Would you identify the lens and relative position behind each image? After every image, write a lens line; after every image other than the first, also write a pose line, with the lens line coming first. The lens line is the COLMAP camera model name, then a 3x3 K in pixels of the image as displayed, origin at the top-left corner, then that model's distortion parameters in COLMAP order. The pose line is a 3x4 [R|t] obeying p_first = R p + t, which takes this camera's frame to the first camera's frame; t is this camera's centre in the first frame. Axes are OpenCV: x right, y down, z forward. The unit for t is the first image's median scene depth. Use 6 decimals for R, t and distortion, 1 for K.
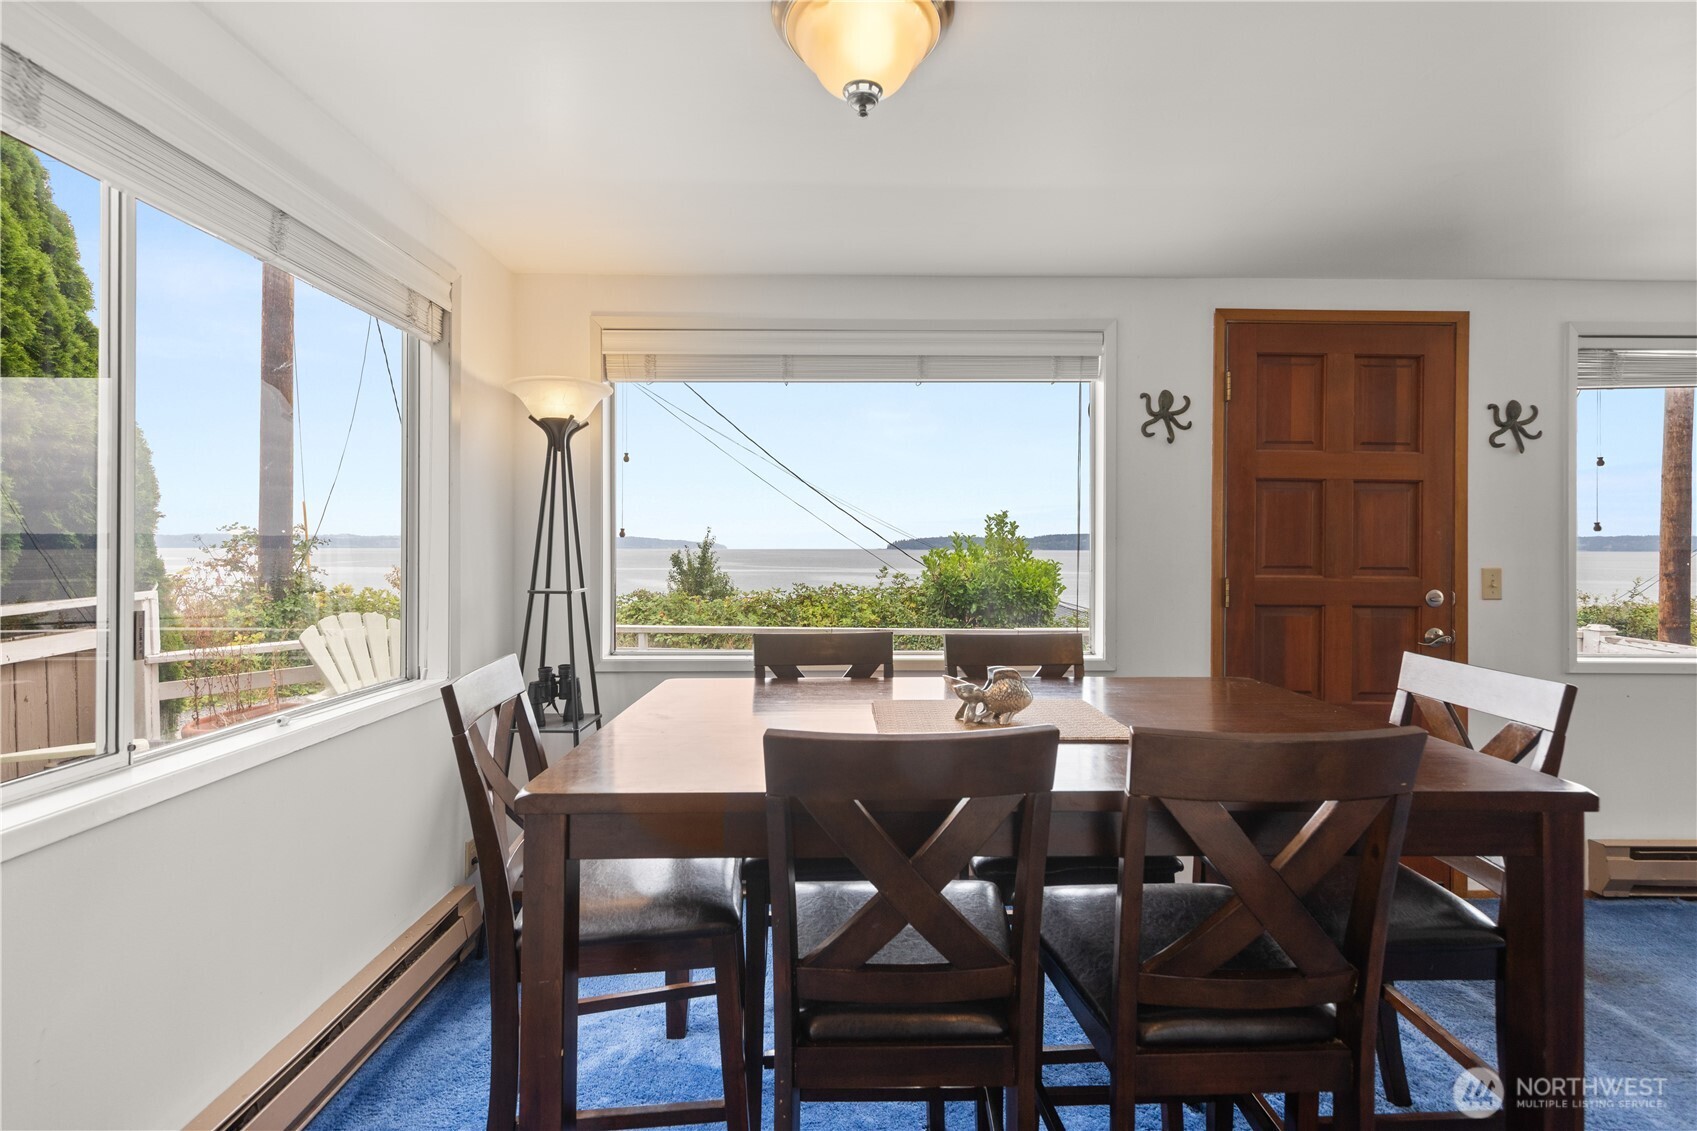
lens RADIAL K [[754.8, 0, 880.4], [0, 754.8, 540.7], [0, 0, 1]] dist [0.001920, 0.001516]
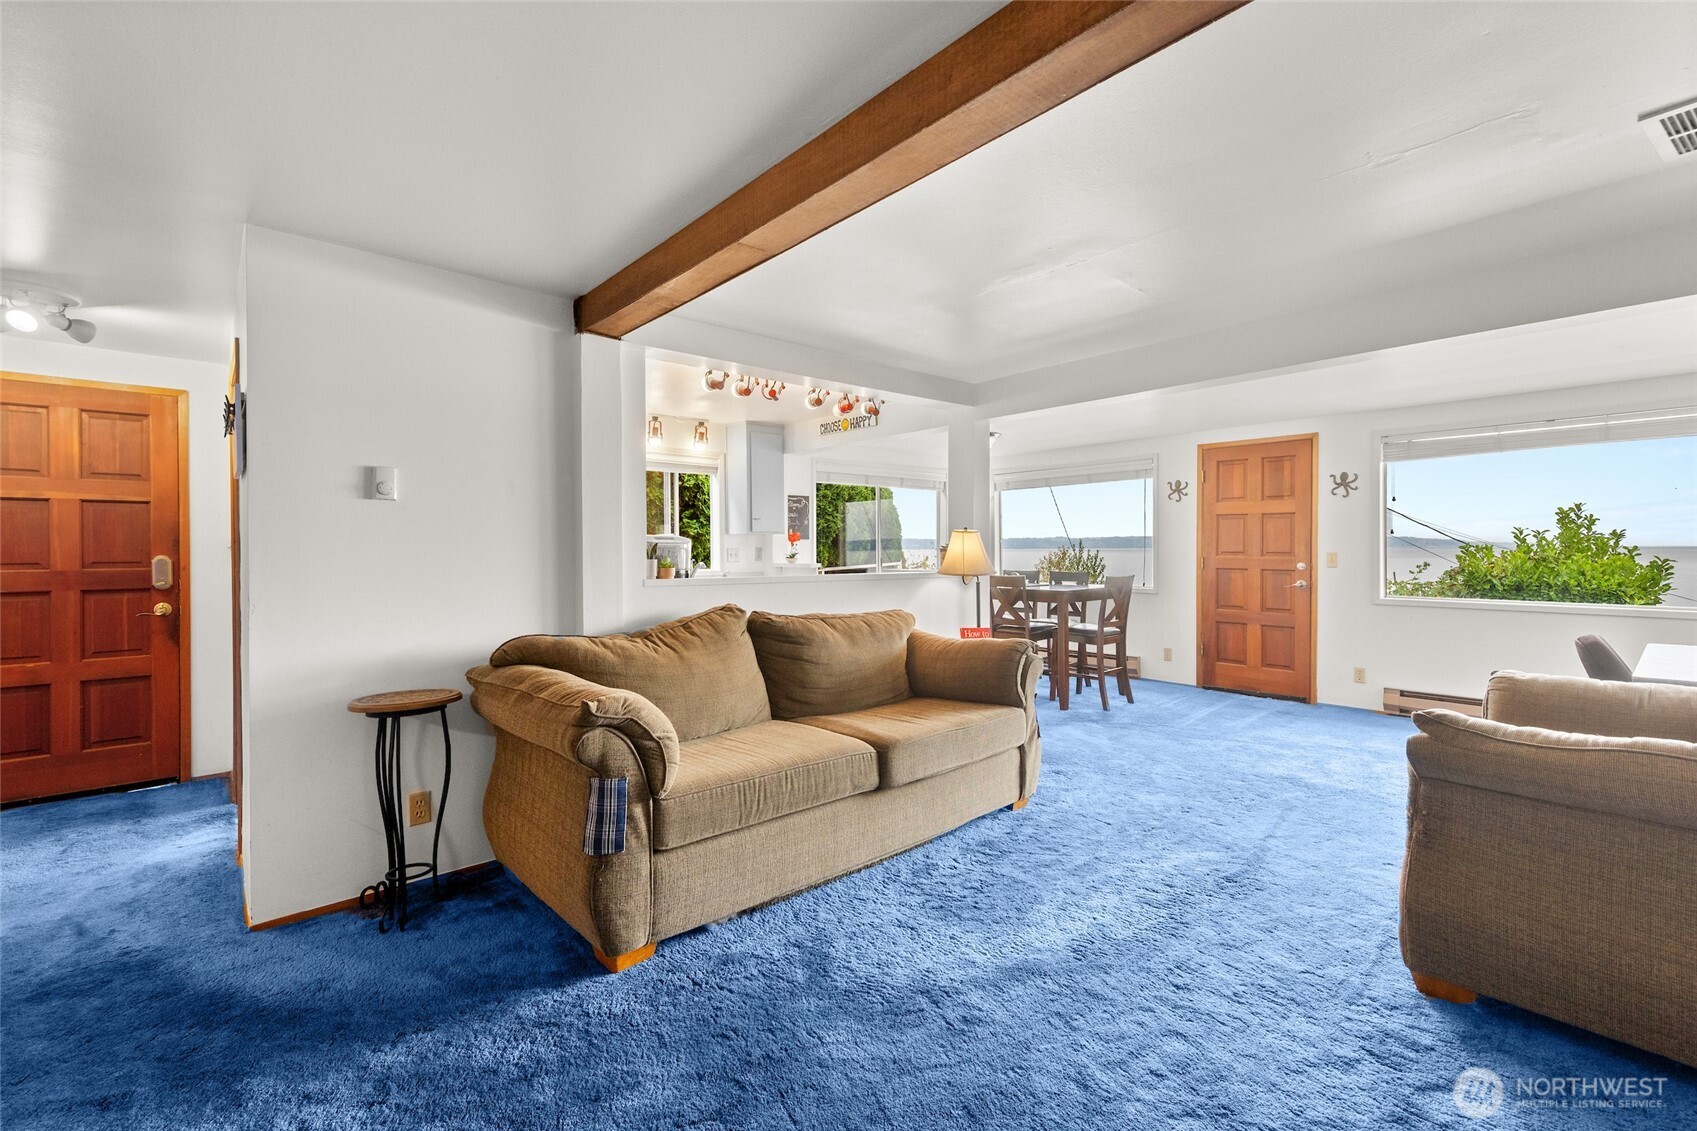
lens RADIAL K [[726.2, 0, 849.6], [0, 726.2, 548.7], [0, 0, 1]] dist [0.016109, -0.001915]
pose [[0.638819, -0.004912, -0.769342, 1.515819], [0.013805, 0.999892, 0.005080, -0.003367], [0.769233, -0.013866, 0.638818, -1.337949]]
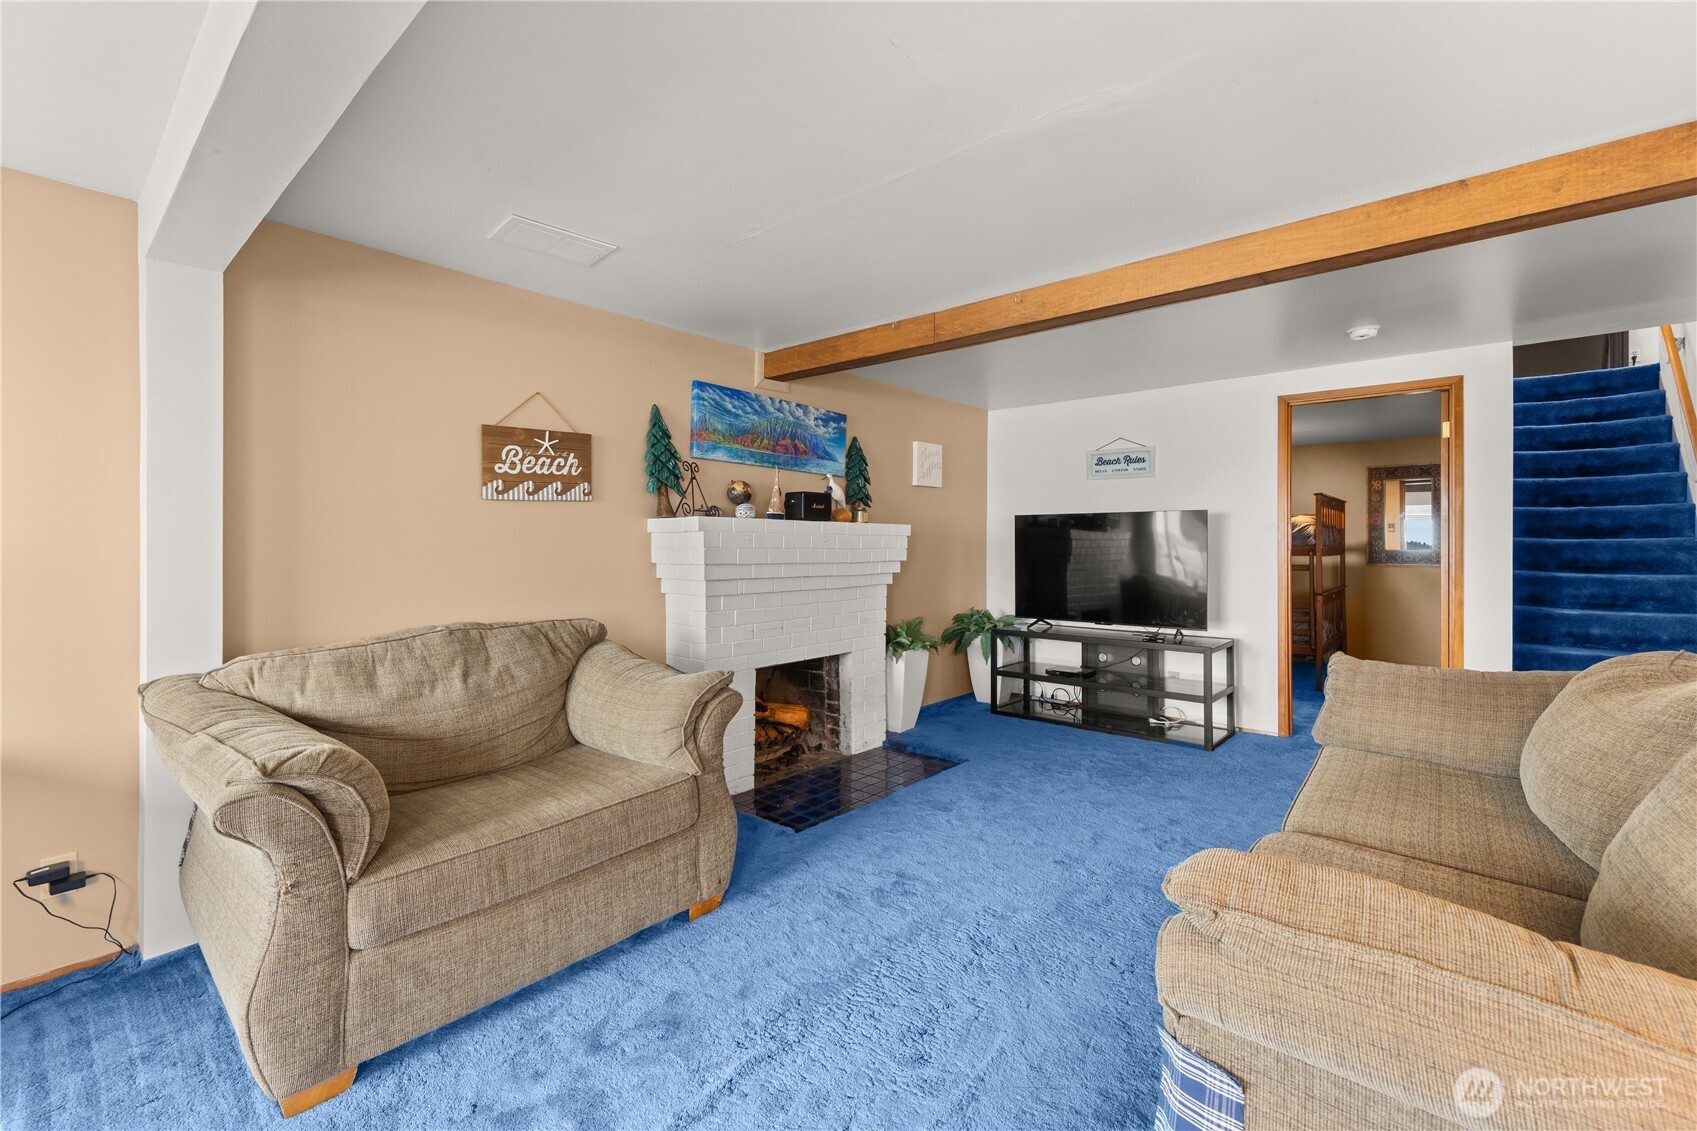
lens RADIAL K [[726.2, 0, 846.9], [0, 726.2, 543.1], [0, 0, 1]] dist [0.016109, -0.001915]
pose [[-0.734215, -0.005503, 0.678894, 0.607650], [-0.012255, 0.999912, -0.005148, 0.010093], [-0.678806, -0.012100, -0.734218, 0.111981]]
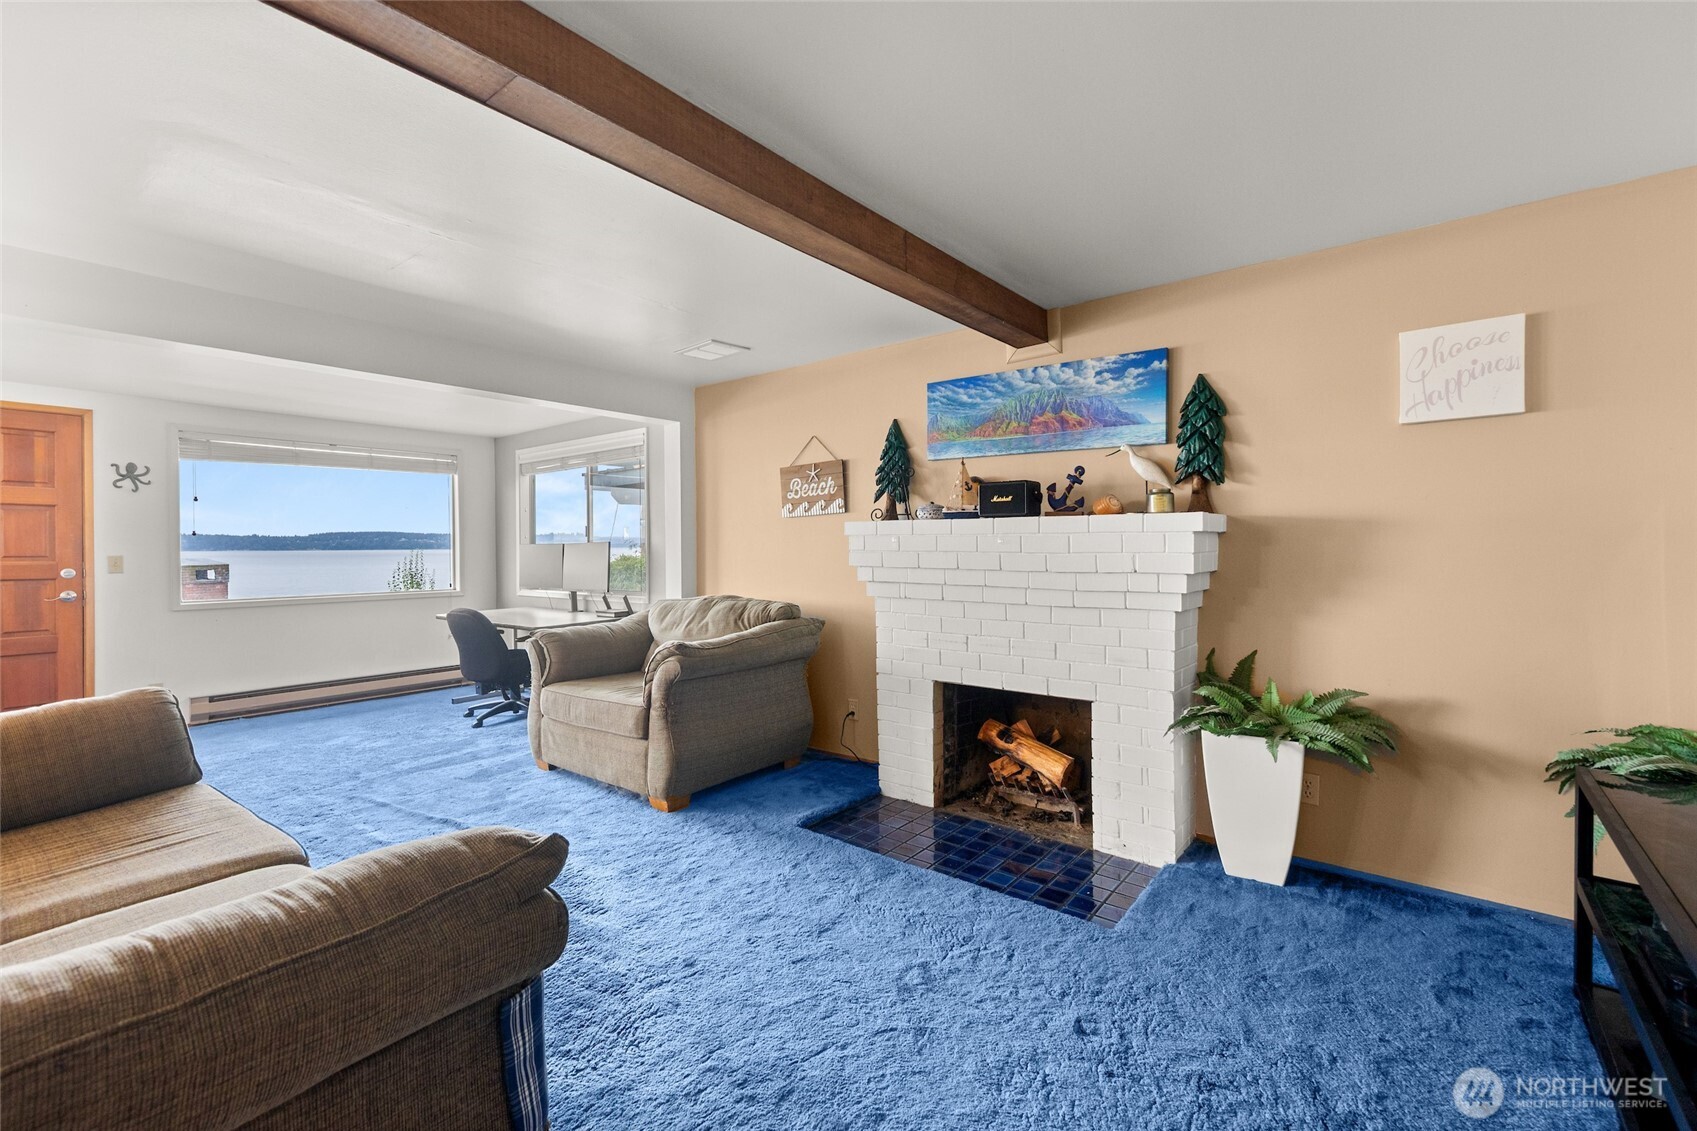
lens RADIAL K [[726.2, 0, 845.6], [0, 726.2, 555.7], [0, 0, 1]] dist [0.016109, -0.001915]
pose [[0.645726, -0.018078, 0.763355, 0.593544], [-0.000941, 0.999700, 0.024471, -0.007878], [-0.763569, -0.016520, 0.645515, -1.437240]]
